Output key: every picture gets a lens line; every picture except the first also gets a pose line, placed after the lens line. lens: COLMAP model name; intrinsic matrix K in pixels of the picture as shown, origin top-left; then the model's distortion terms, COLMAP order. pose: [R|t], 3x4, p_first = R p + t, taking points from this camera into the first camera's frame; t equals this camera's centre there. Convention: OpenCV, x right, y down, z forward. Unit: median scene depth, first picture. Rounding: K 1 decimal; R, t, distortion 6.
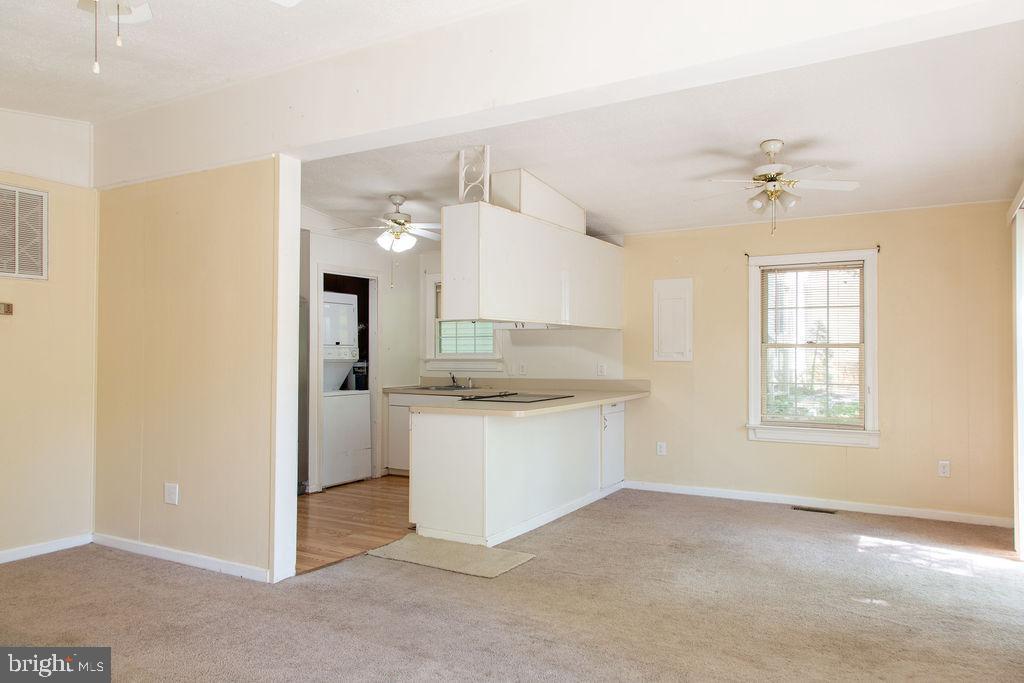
lens RADIAL K [[704.1, 0, 516.5], [0, 704.1, 341.9], [0, 0, 1]] dist [0.008668, -0.001139]
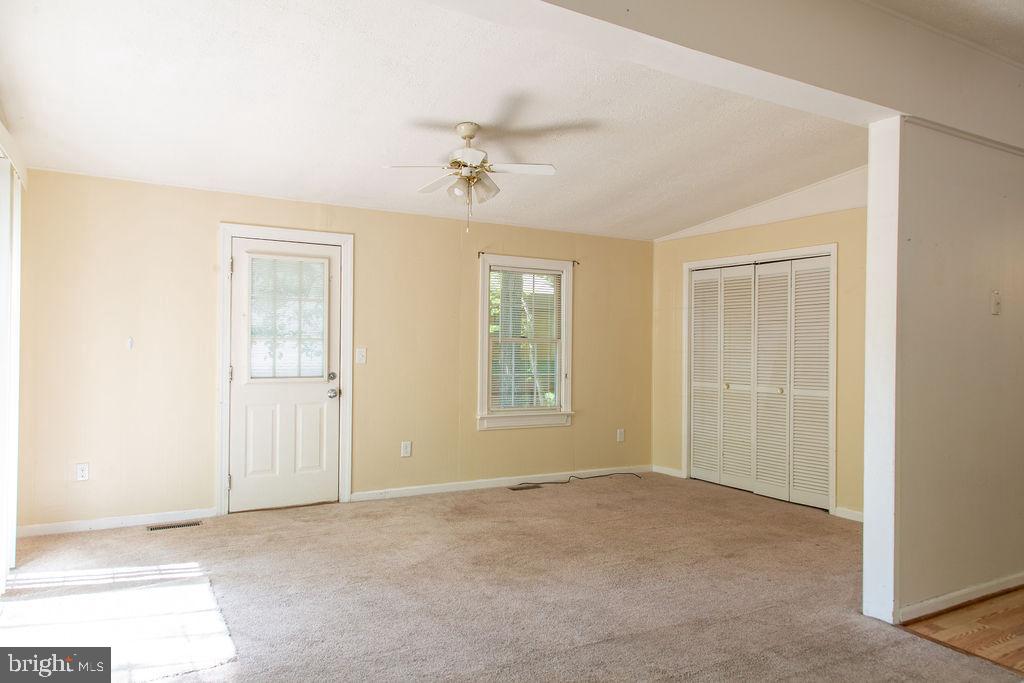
lens RADIAL K [[691.5, 0, 518.4], [0, 691.5, 343.5], [0, 0, 1]] dist [0.025439, -0.000597]
pose [[-0.484347, -0.014533, -0.874755, 0.499905], [0.002442, 0.999836, -0.017964, 0.014749], [0.874873, -0.010837, -0.484232, 0.827162]]
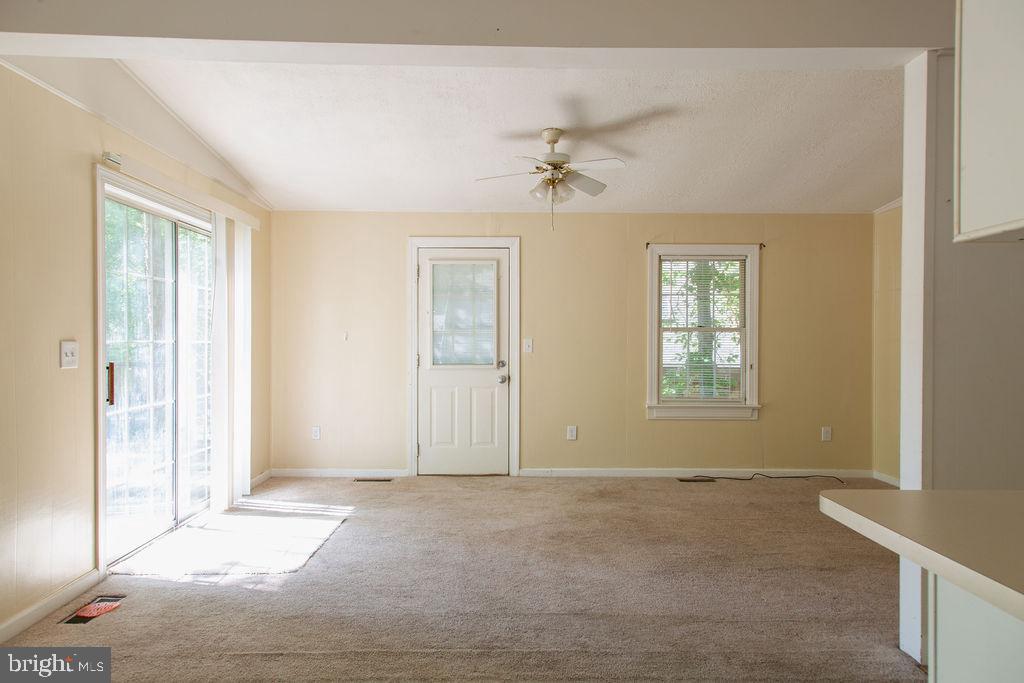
lens RADIAL K [[698.7, 0, 519.8], [0, 698.7, 343.7], [0, 0, 1]] dist [0.023762, -0.000001]
pose [[-0.851322, 0.000329, -0.524643, 0.308102], [0.004518, 0.999967, -0.006704, 0.018251], [0.524624, -0.008077, -0.851296, 1.126719]]
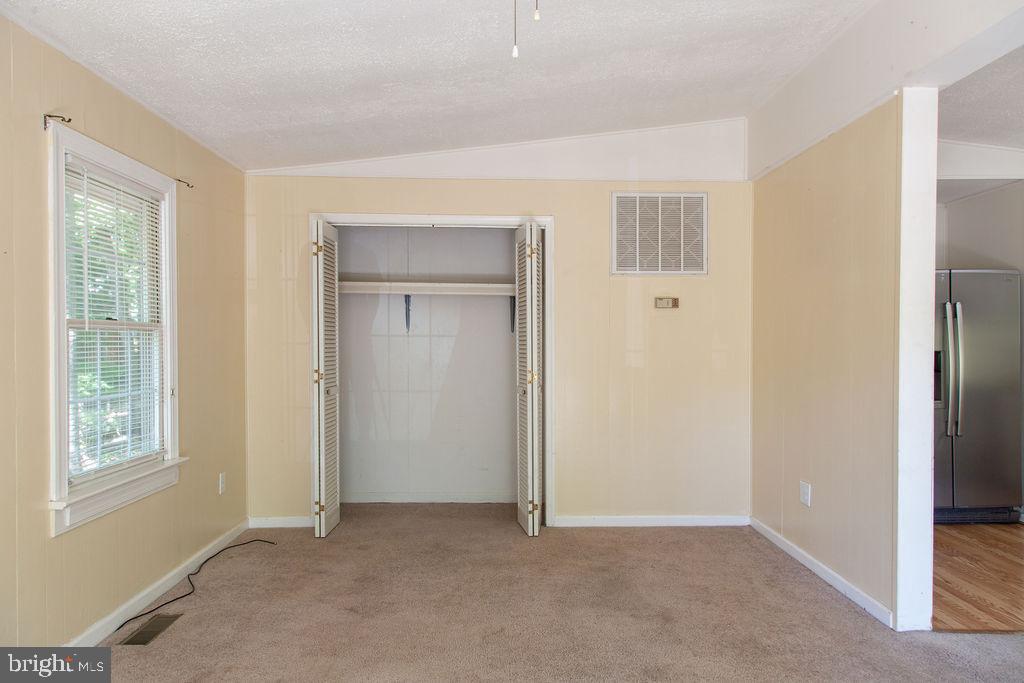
lens RADIAL K [[690.5, 0, 514.7], [0, 690.5, 343.6], [0, 0, 1]] dist [0.011417, -0.001242]
pose [[0.523550, 0.002611, -0.851991, 0.076687], [0.016707, 0.999772, 0.013331, -0.000437], [0.851831, -0.021213, 0.523387, 0.179260]]
